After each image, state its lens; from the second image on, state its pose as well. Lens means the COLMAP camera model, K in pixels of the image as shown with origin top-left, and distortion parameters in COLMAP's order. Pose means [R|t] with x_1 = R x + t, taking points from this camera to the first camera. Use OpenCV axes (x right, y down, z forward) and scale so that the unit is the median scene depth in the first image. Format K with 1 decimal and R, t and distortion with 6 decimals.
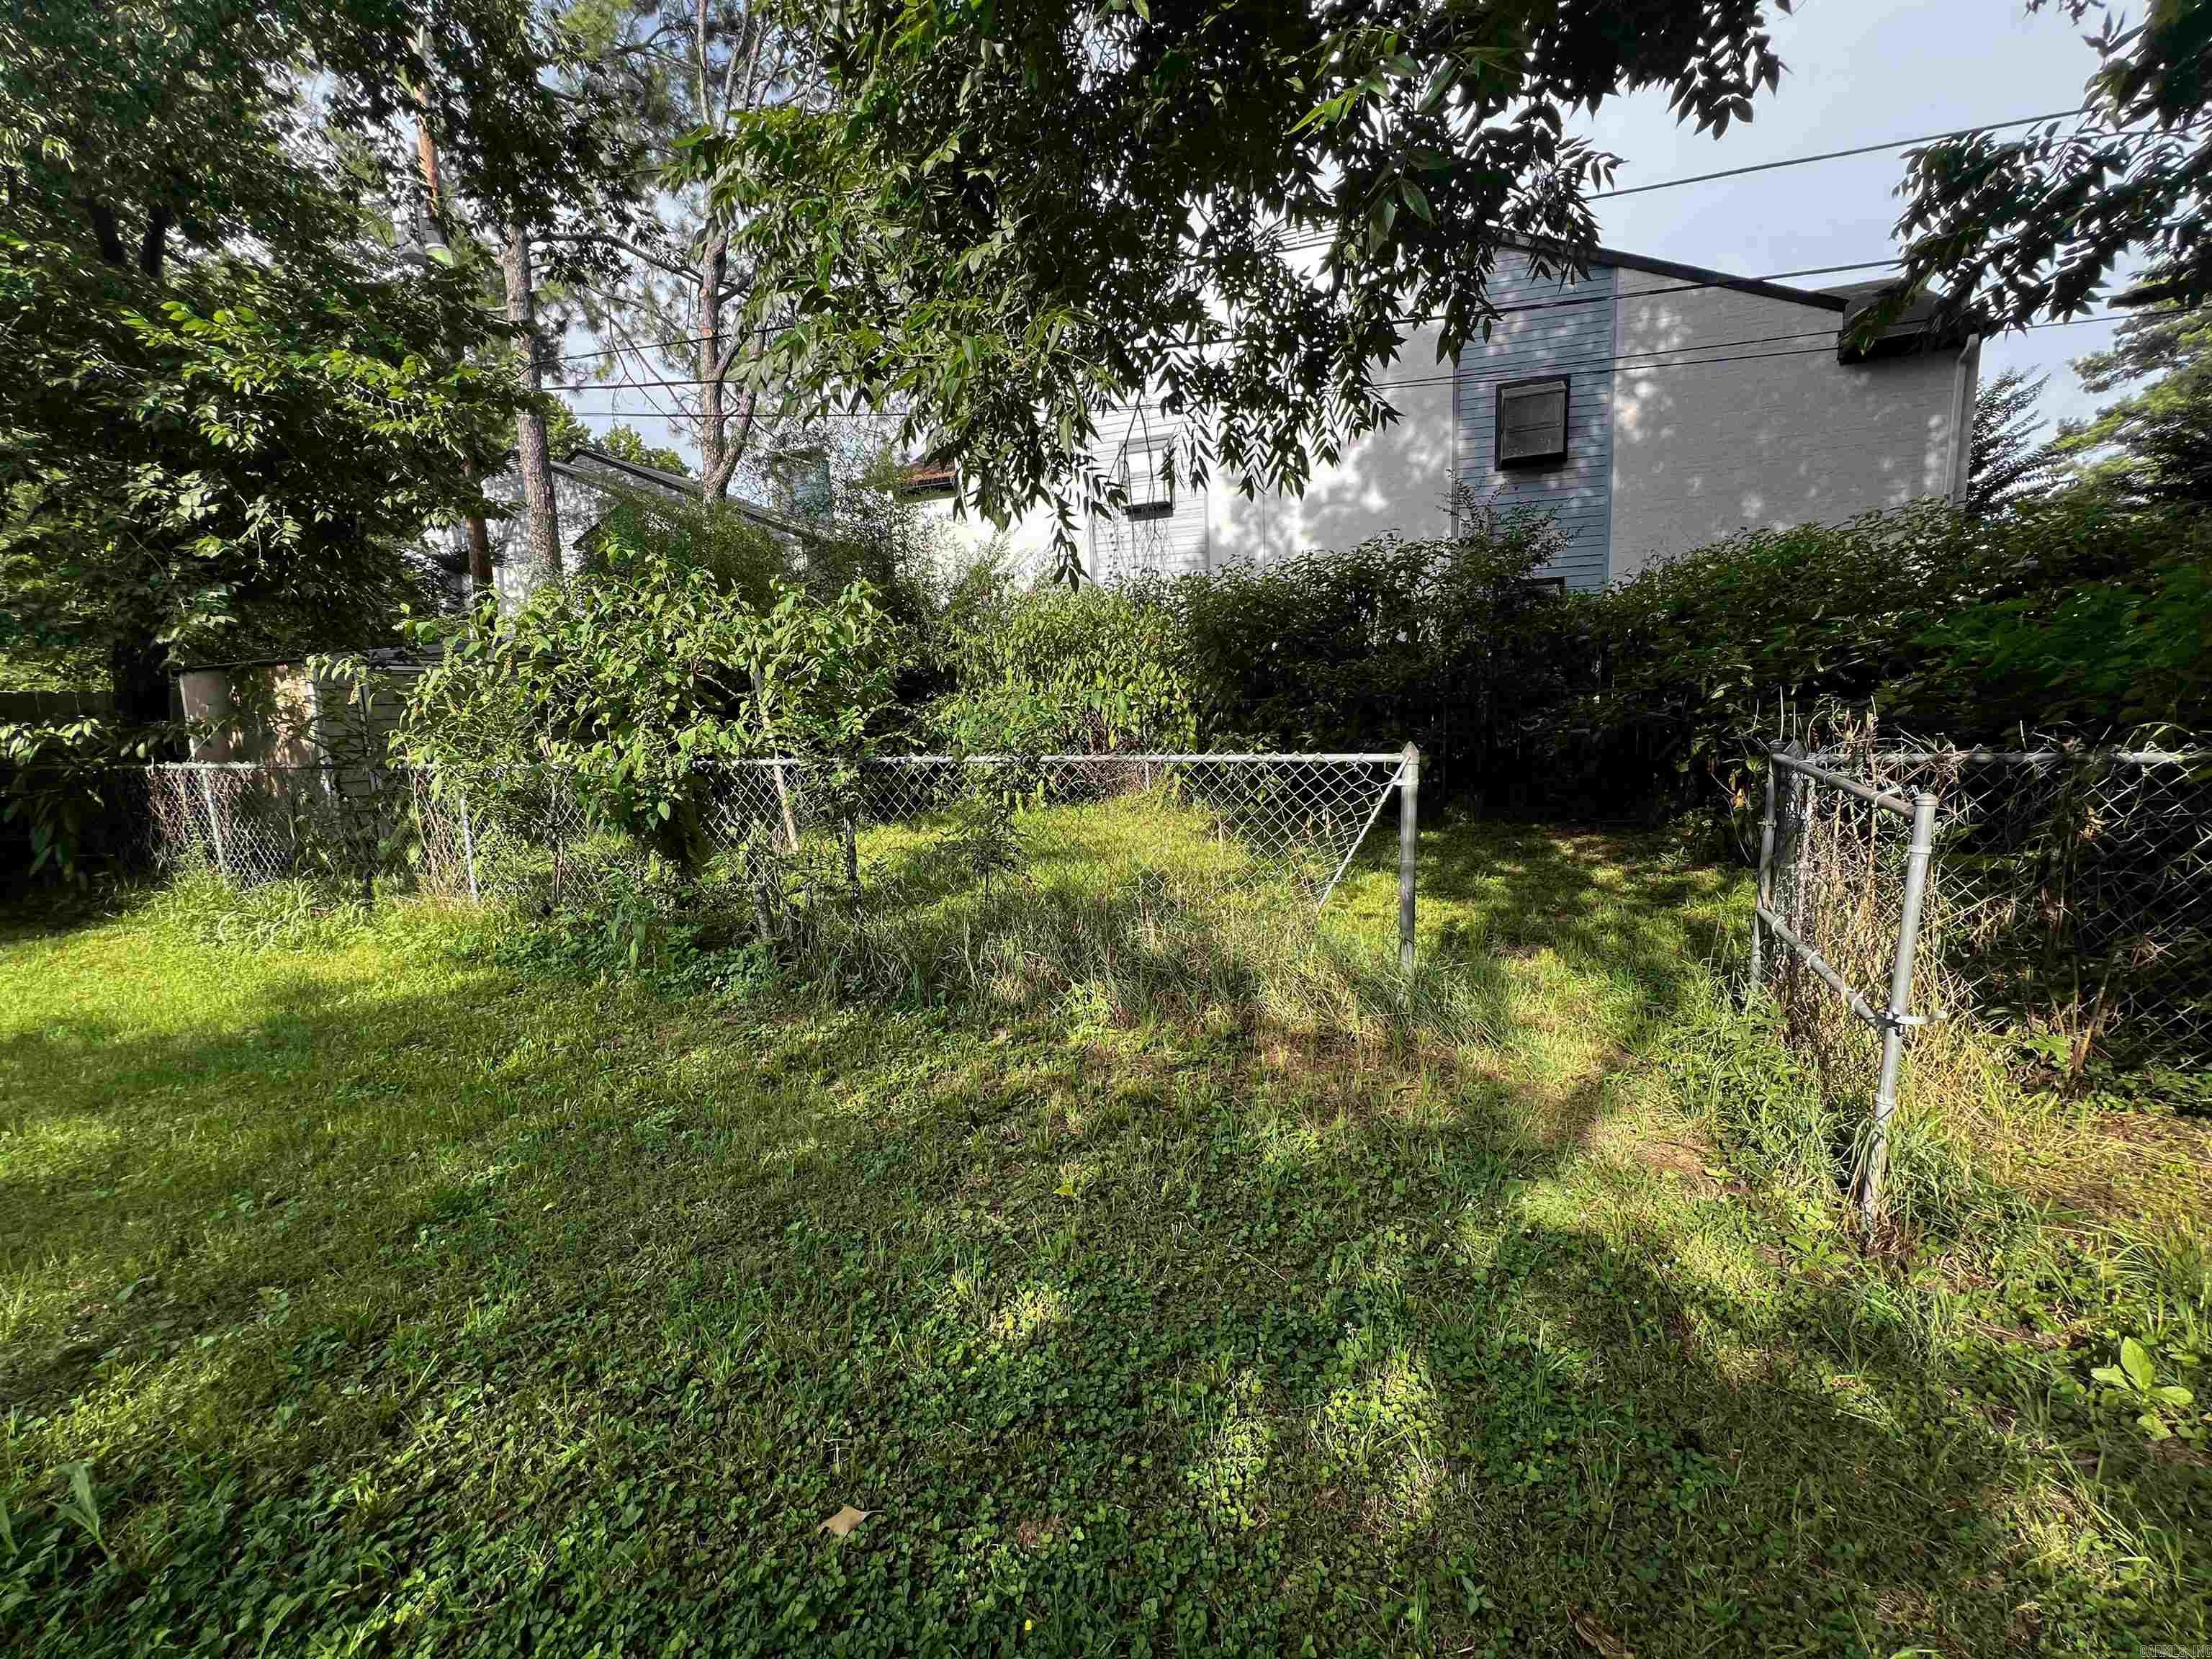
lens RADIAL K [[891.7, 0, 1110.9], [0, 891.7, 823.7], [0, 0, 1]] dist [0.000156, -0.000223]
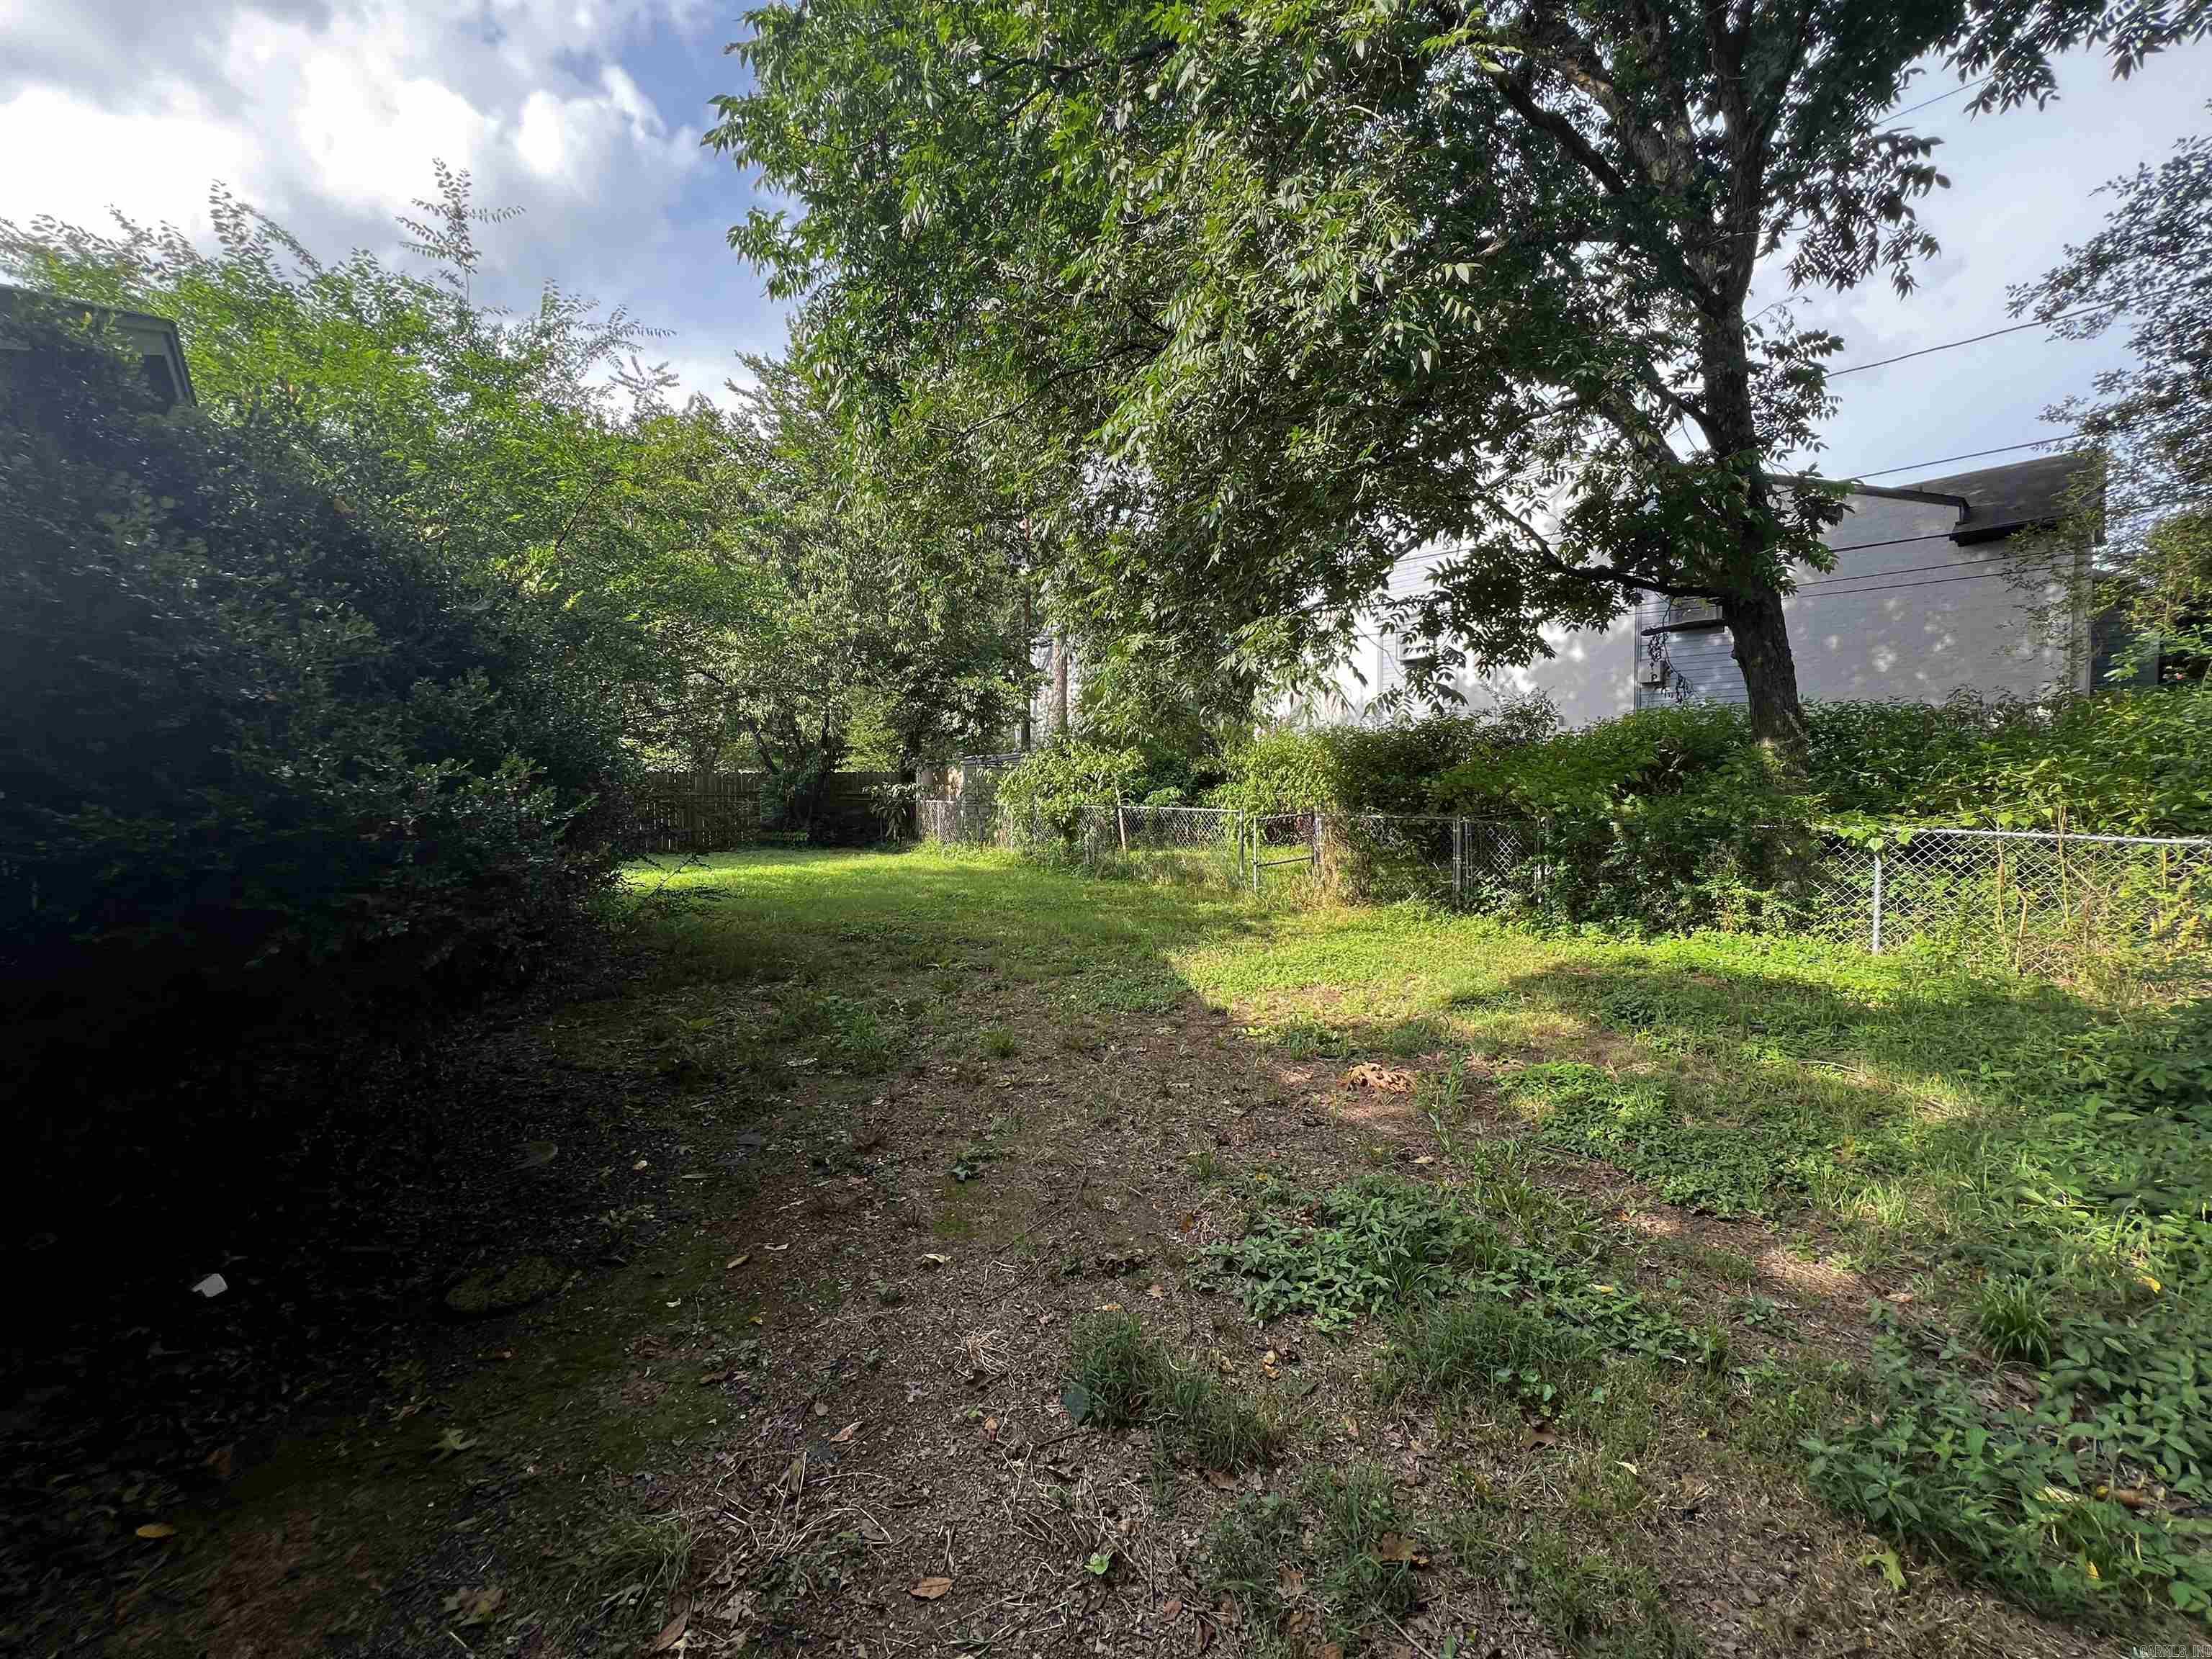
lens RADIAL K [[891.7, 0, 1105.0], [0, 891.7, 830.6], [0, 0, 1]] dist [0.000156, -0.000223]
pose [[0.873224, 0.063305, -0.483190, 1.004889], [-0.102898, 0.993123, -0.055845, 0.157327], [0.476331, 0.098484, 0.873733, -1.473271]]
